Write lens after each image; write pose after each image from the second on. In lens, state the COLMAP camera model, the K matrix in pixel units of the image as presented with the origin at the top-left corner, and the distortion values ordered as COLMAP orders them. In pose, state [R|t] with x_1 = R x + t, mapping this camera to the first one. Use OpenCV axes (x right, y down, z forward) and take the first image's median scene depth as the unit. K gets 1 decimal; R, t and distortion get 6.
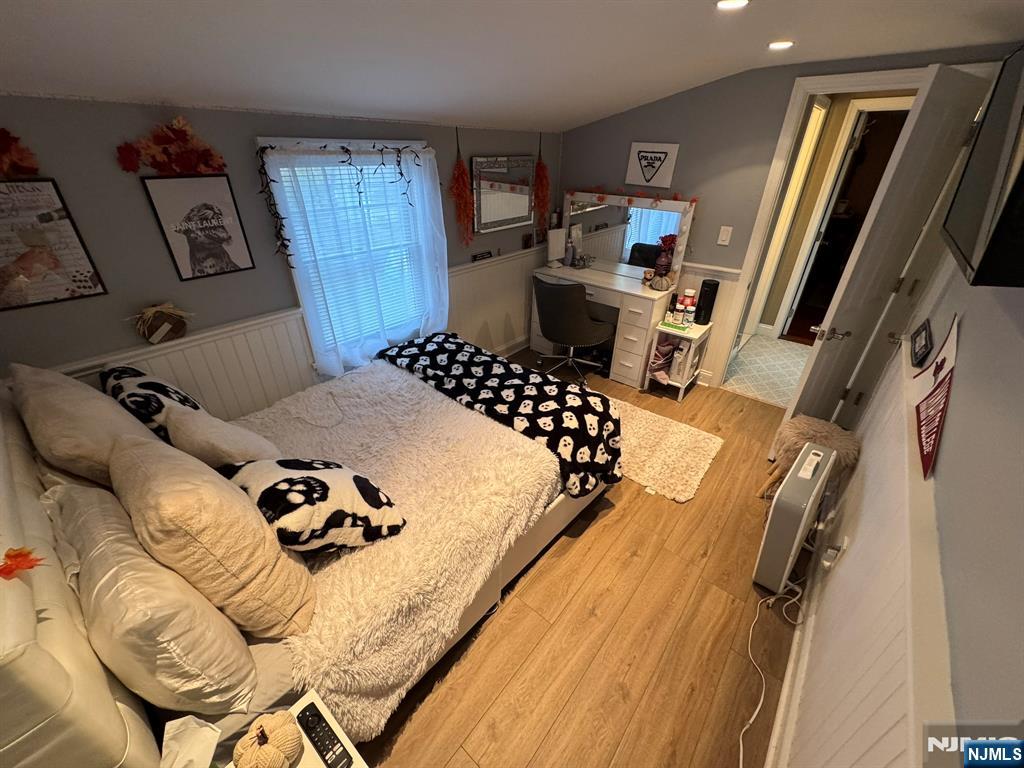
lens RADIAL K [[409.0, 0, 513.2], [0, 409.0, 384.4], [0, 0, 1]] dist [-0.000037, -0.000404]
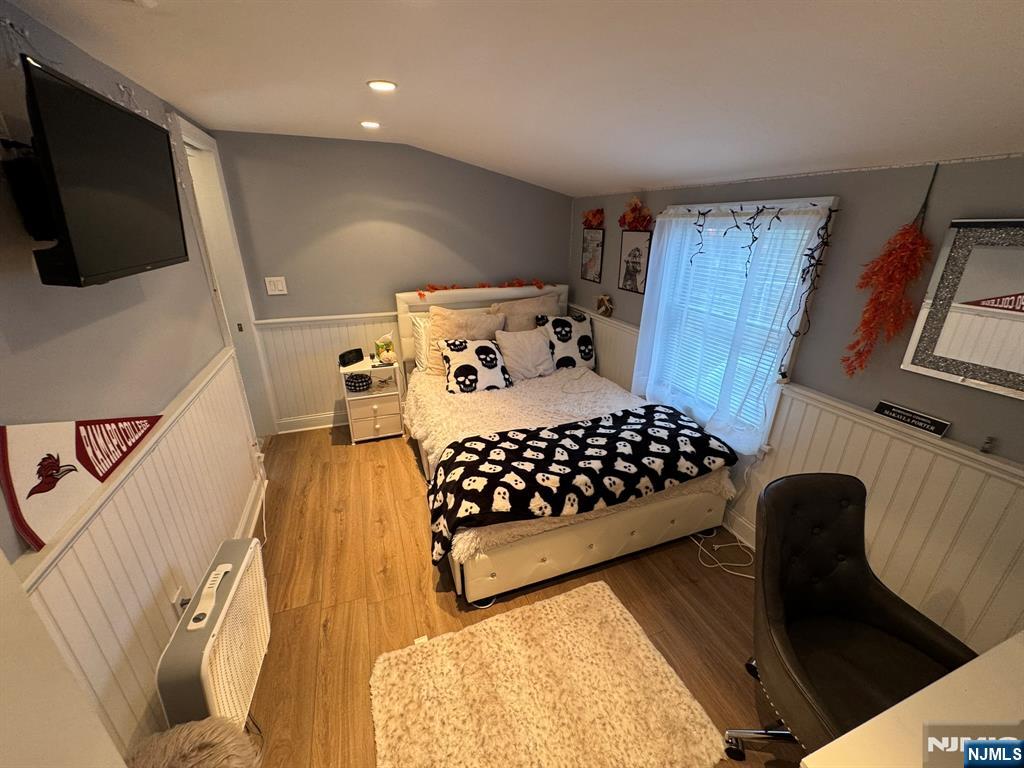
lens RADIAL K [[409.0, 0, 511.4], [0, 409.0, 384.2], [0, 0, 1]] dist [-0.000037, -0.000404]
pose [[-0.498401, 0.303925, -0.811927, 0.894040], [-0.442667, 0.716034, 0.539760, -0.669516], [0.745414, 0.628430, -0.222335, 1.260381]]
